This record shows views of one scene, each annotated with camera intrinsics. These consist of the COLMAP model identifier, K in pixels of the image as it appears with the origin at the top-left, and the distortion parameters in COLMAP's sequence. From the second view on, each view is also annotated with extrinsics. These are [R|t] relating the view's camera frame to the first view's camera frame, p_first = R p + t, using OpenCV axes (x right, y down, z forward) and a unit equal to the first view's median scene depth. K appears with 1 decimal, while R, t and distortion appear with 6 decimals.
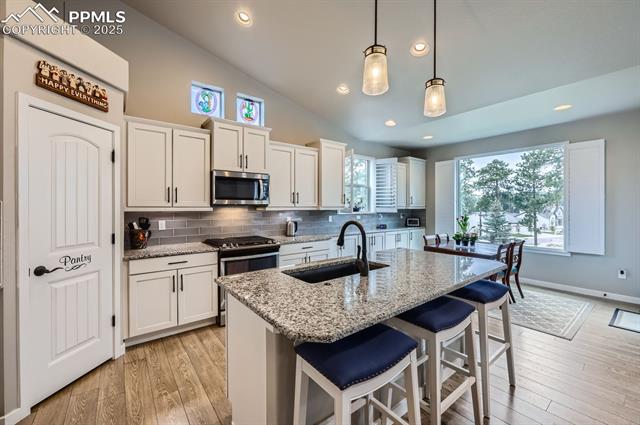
lens RADIAL K [[261.8, 0, 322.9], [0, 261.8, 210.6], [0, 0, 1]] dist [0.002175, 0.000457]
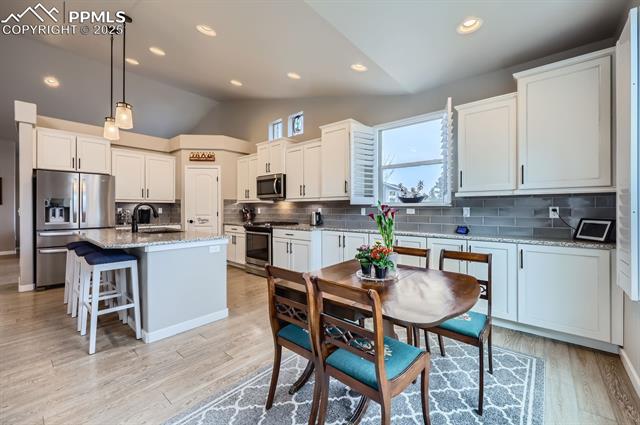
lens RADIAL K [[261.8, 0, 316.9], [0, 261.8, 210.8], [0, 0, 1]] dist [0.002175, 0.000457]
pose [[0.179440, 0.009574, -0.983722, 1.153277], [-0.011691, 0.999903, 0.007599, 0.033929], [0.983699, 0.010137, 0.179535, 1.000819]]
